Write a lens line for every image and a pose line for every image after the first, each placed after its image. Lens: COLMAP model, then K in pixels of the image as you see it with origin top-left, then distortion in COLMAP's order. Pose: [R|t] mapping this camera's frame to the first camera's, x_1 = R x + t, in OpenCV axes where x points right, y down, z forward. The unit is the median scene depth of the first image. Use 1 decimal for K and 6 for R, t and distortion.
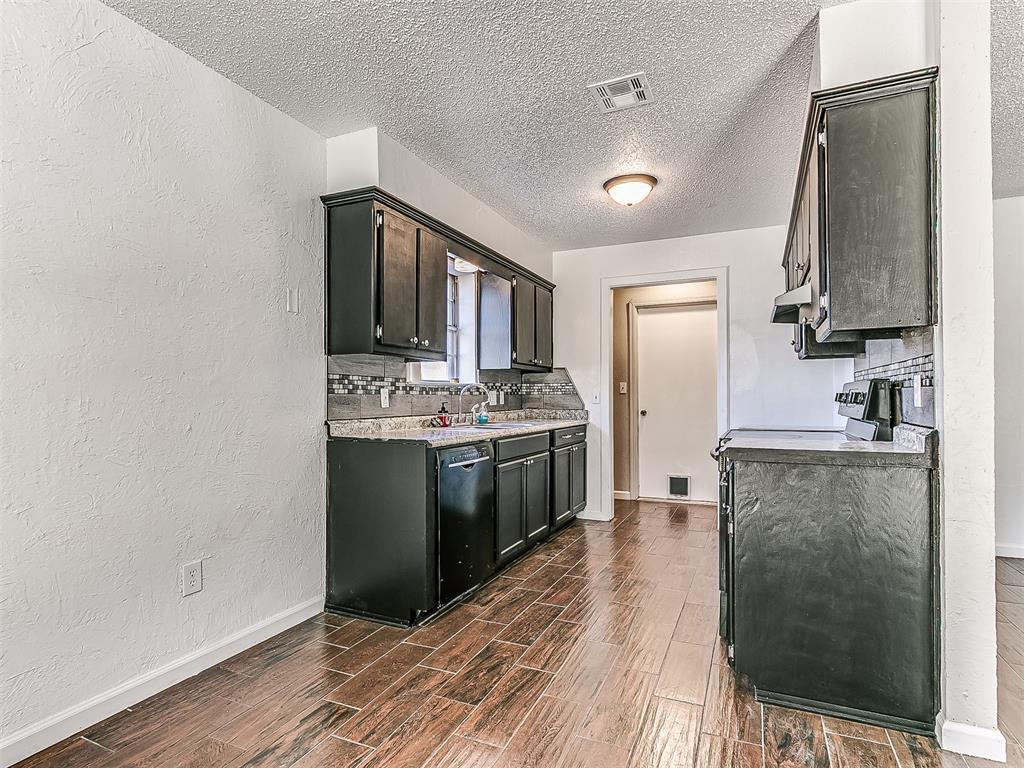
lens RADIAL K [[519.6, 0, 526.7], [0, 519.6, 390.5], [0, 0, 1]] dist [0.043524, 0.000154]
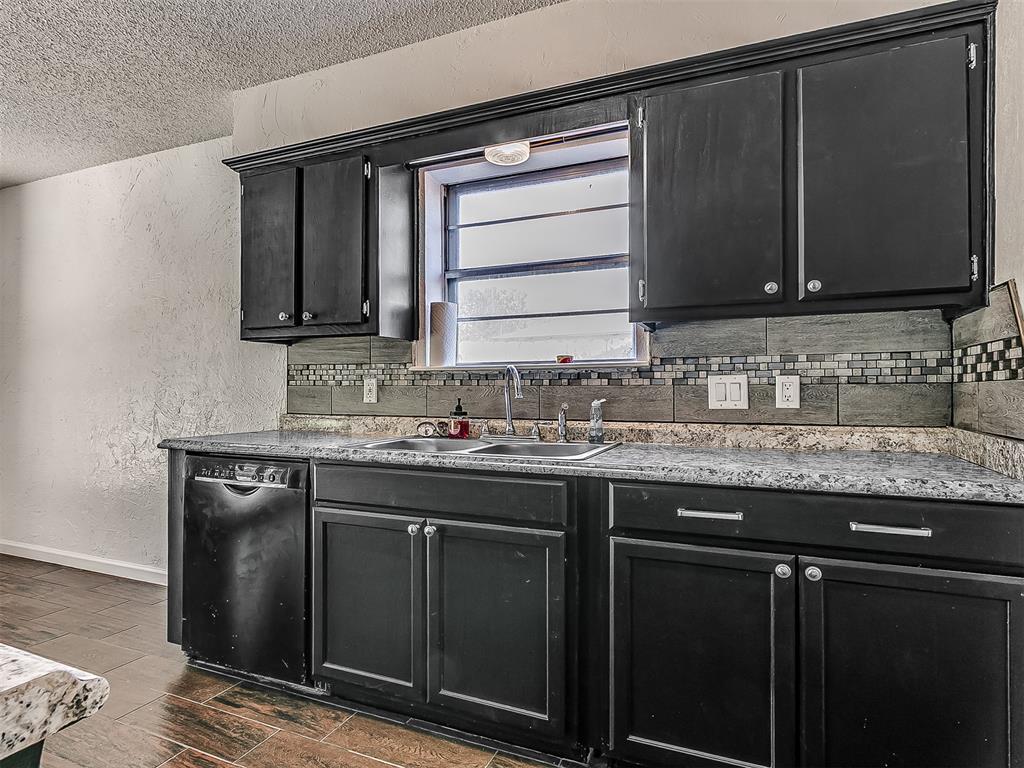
lens RADIAL K [[551.5, 0, 512.0], [0, 551.5, 384.0], [0, 0, 1]] dist [0.013556, -0.000327]
pose [[0.026081, -0.000204, -0.999660, 0.418101], [0.014367, 0.999897, 0.000170, 0.005658], [0.999557, -0.014367, 0.026081, 0.886552]]
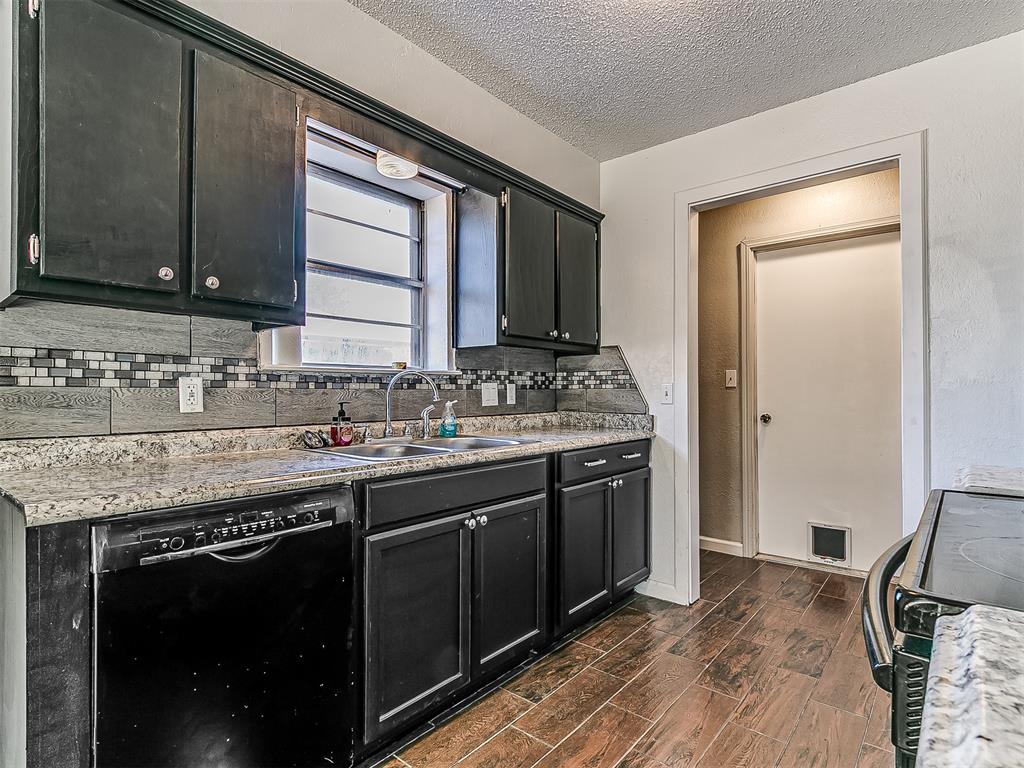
lens RADIAL K [[551.5, 0, 512.0], [0, 551.5, 384.0], [0, 0, 1]] dist [0.013556, -0.000327]
pose [[0.964478, -0.002559, -0.264151, 0.149371], [0.001872, 0.999994, -0.002851, 0.004216], [0.264157, 0.002255, 0.964477, 0.397728]]
